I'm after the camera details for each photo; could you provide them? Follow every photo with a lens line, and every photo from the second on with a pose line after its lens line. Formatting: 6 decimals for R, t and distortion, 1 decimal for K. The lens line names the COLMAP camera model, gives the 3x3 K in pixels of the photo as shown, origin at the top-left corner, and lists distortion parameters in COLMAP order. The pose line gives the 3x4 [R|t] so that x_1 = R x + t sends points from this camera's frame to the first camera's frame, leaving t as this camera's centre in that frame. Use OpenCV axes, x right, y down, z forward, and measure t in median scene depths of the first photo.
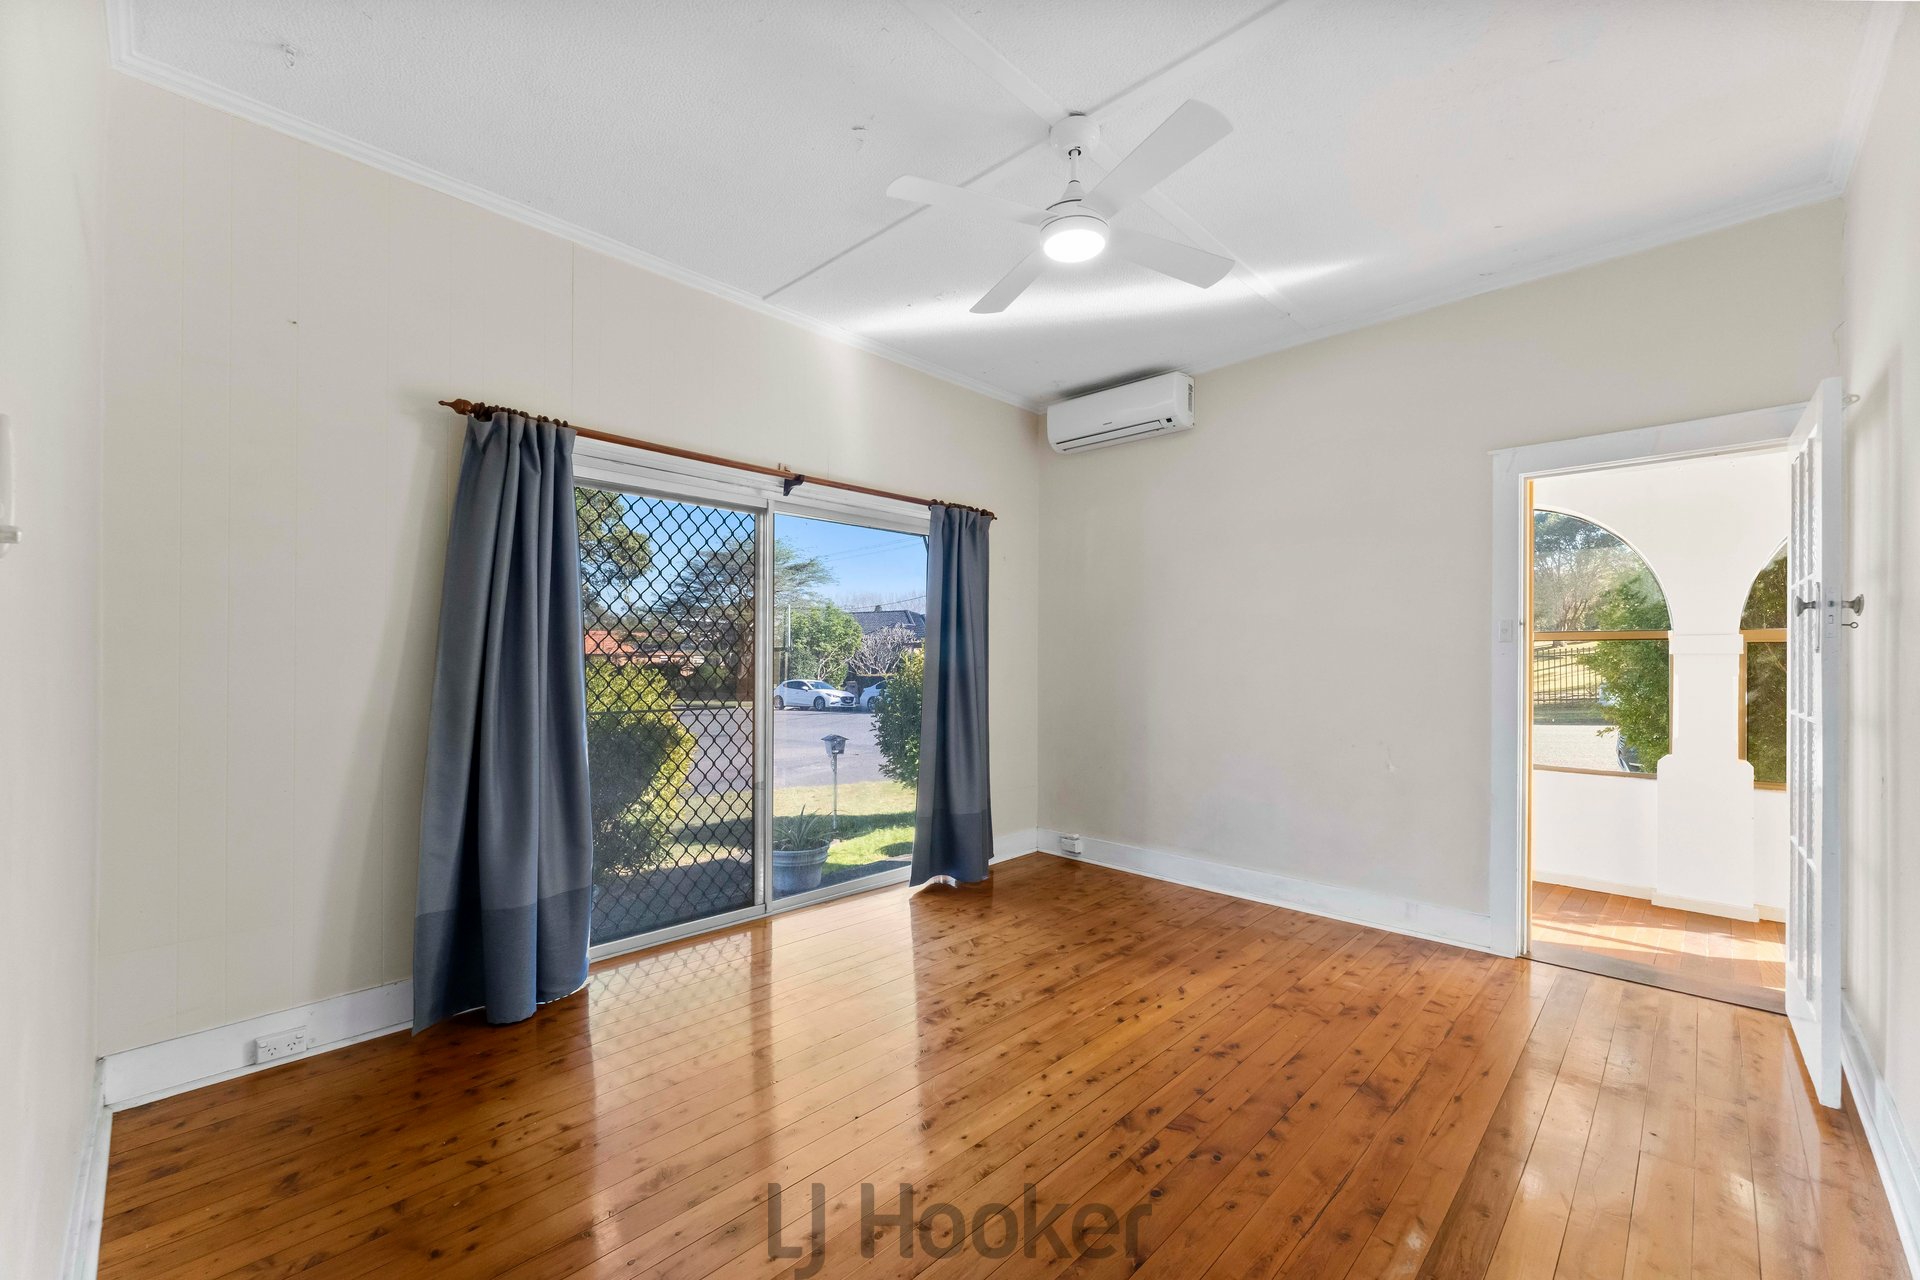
lens RADIAL K [[785.9, 0, 968.8], [0, 785.9, 656.1], [0, 0, 1]] dist [0.006008, -0.001567]
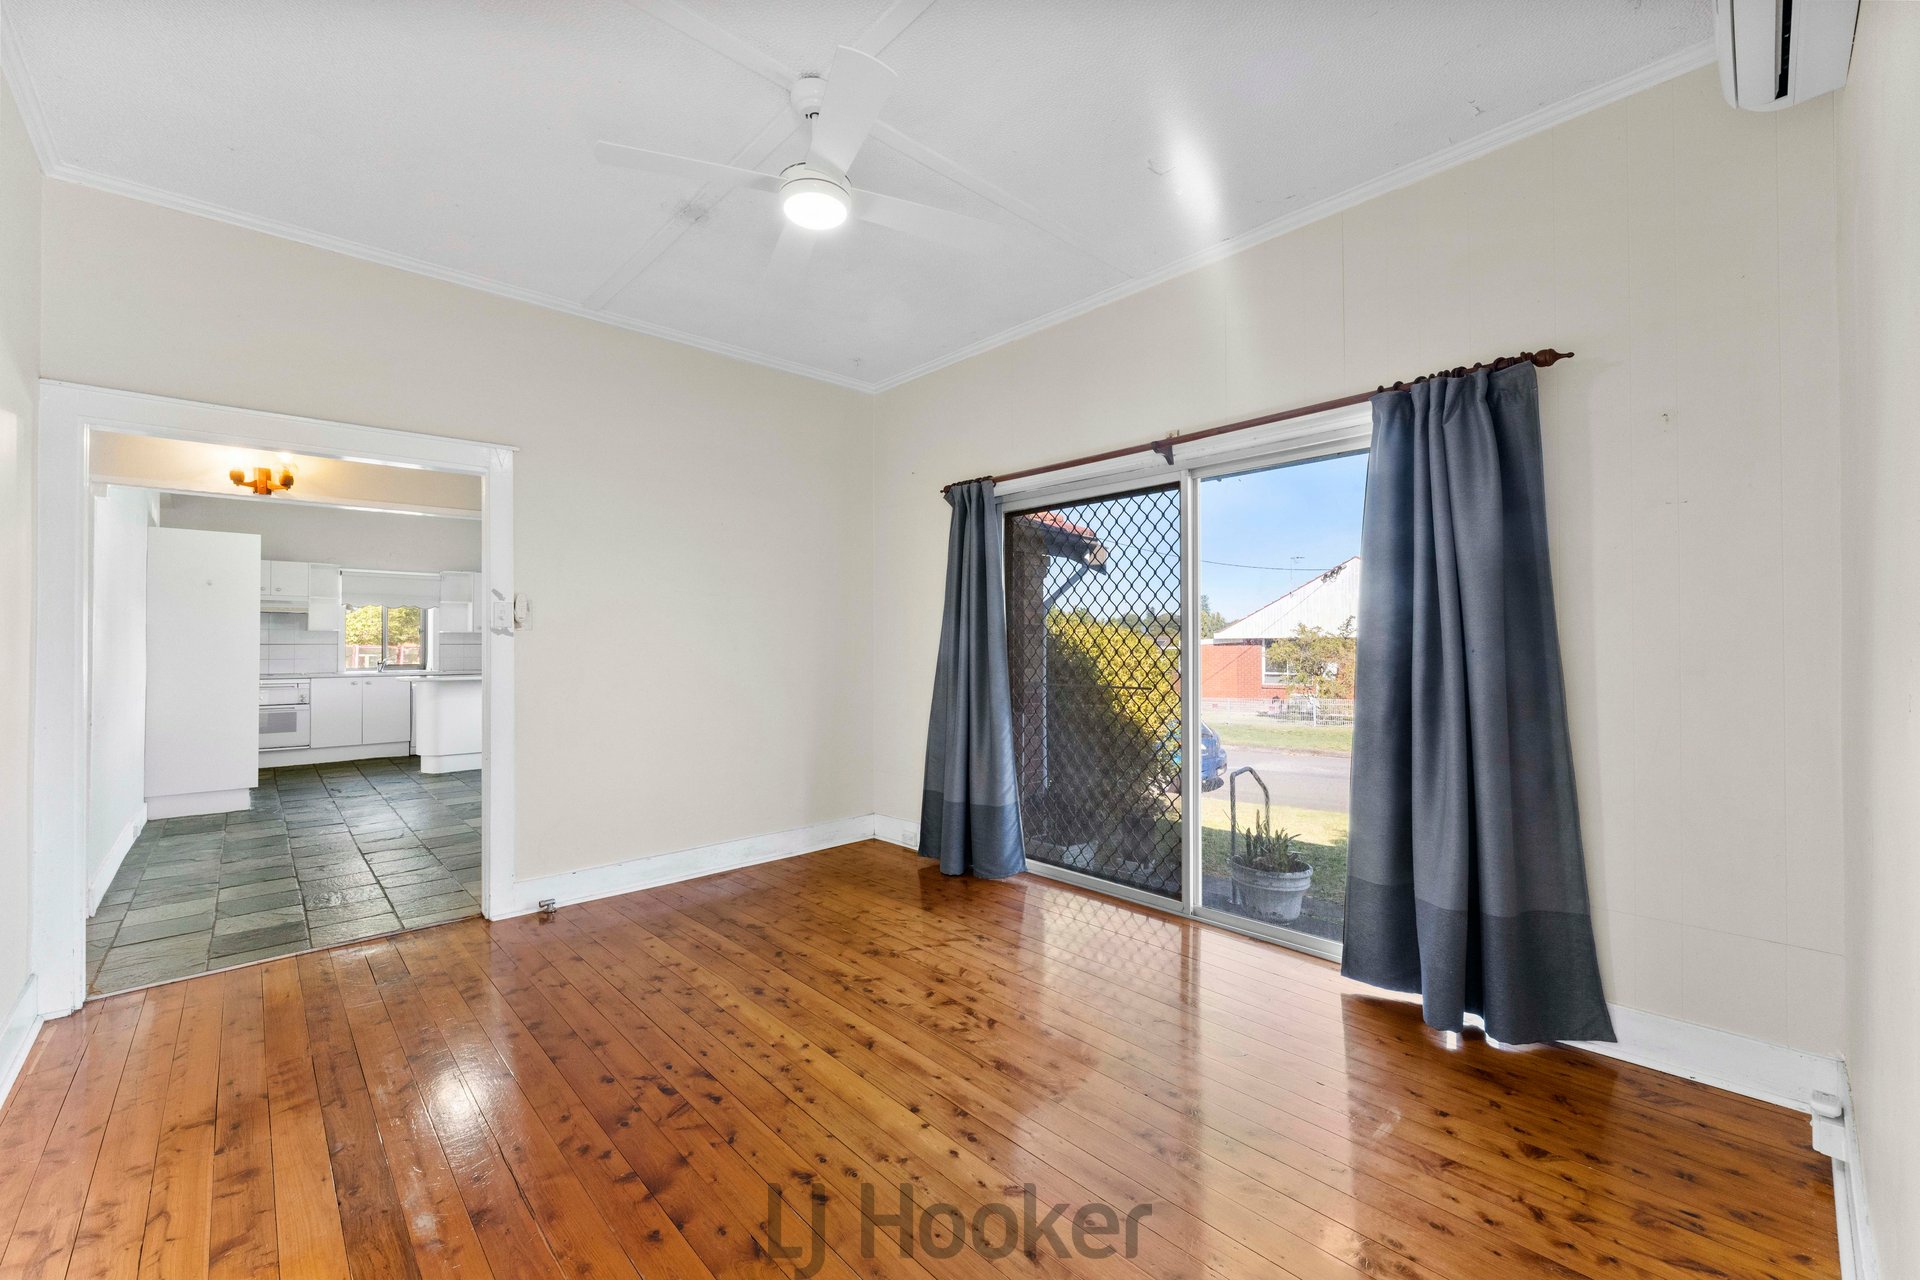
lens RADIAL K [[785.9, 0, 959.1], [0, 785.9, 638.4], [0, 0, 1]] dist [0.006008, -0.001567]
pose [[-0.070893, -0.017271, -0.997334, 0.966533], [0.005143, 0.999830, -0.017680, 0.023512], [0.997471, -0.006383, -0.070792, 1.112544]]
